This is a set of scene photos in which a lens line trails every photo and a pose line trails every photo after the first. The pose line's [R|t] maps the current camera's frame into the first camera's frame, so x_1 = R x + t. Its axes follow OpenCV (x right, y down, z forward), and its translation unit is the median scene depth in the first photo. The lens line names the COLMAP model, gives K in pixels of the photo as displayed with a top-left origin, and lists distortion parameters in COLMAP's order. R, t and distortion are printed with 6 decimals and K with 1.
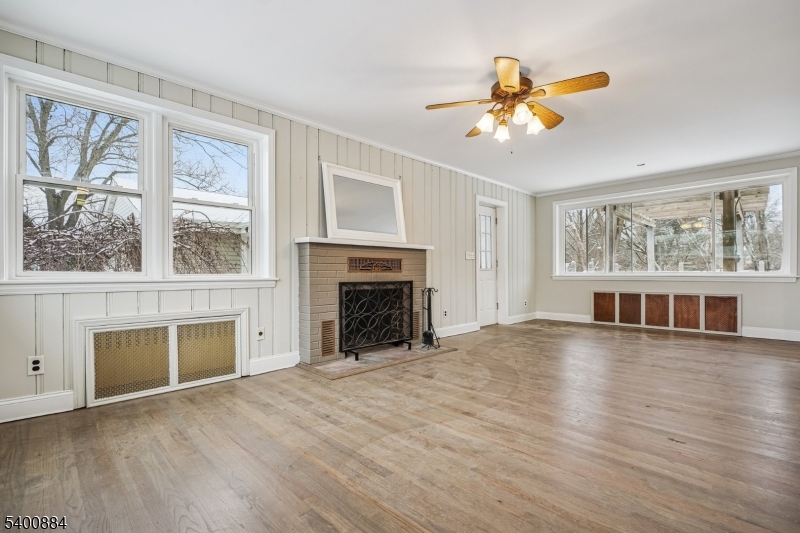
lens RADIAL K [[367.3, 0, 398.7], [0, 367.3, 270.2], [0, 0, 1]] dist [-0.000469, -0.000023]
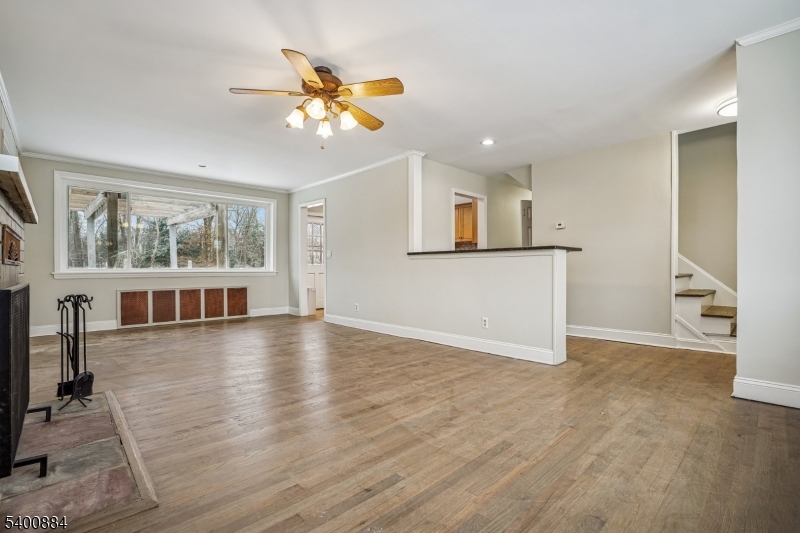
lens RADIAL K [[367.3, 0, 398.7], [0, 367.3, 270.2], [0, 0, 1]] dist [-0.000469, -0.000023]
pose [[0.007433, 0.002032, 0.999970, -0.417550], [-0.007941, 0.999967, -0.001973, 0.008789], [-0.999941, -0.007926, 0.007449, 0.475073]]
